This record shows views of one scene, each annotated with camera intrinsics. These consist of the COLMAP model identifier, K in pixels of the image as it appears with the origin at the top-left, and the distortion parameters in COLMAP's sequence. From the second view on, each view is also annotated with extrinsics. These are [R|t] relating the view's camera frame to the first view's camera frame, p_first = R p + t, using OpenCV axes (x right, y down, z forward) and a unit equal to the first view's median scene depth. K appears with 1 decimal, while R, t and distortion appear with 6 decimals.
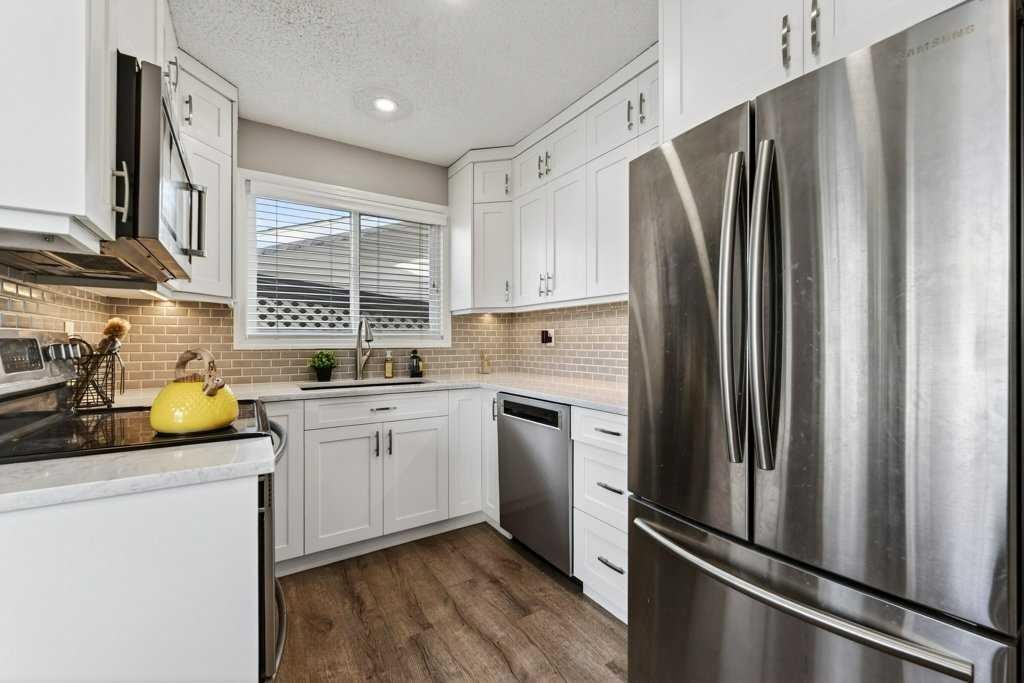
lens RADIAL K [[413.9, 0, 507.2], [0, 413.9, 339.6], [0, 0, 1]] dist [-0.001716, -0.000535]
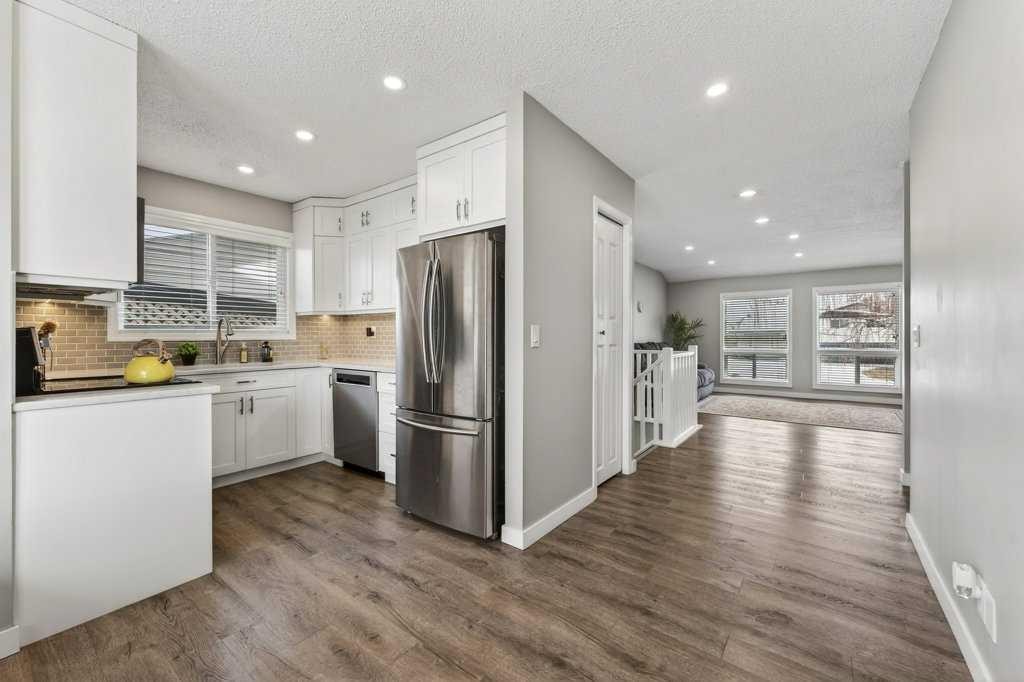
lens RADIAL K [[413.9, 0, 507.2], [0, 413.9, 339.1], [0, 0, 1]] dist [-0.001716, -0.000535]
pose [[0.937051, -0.003168, 0.349179, 0.043477], [-0.001023, 0.999930, 0.011816, 0.000587], [-0.349192, -0.011429, 0.936982, -0.572068]]
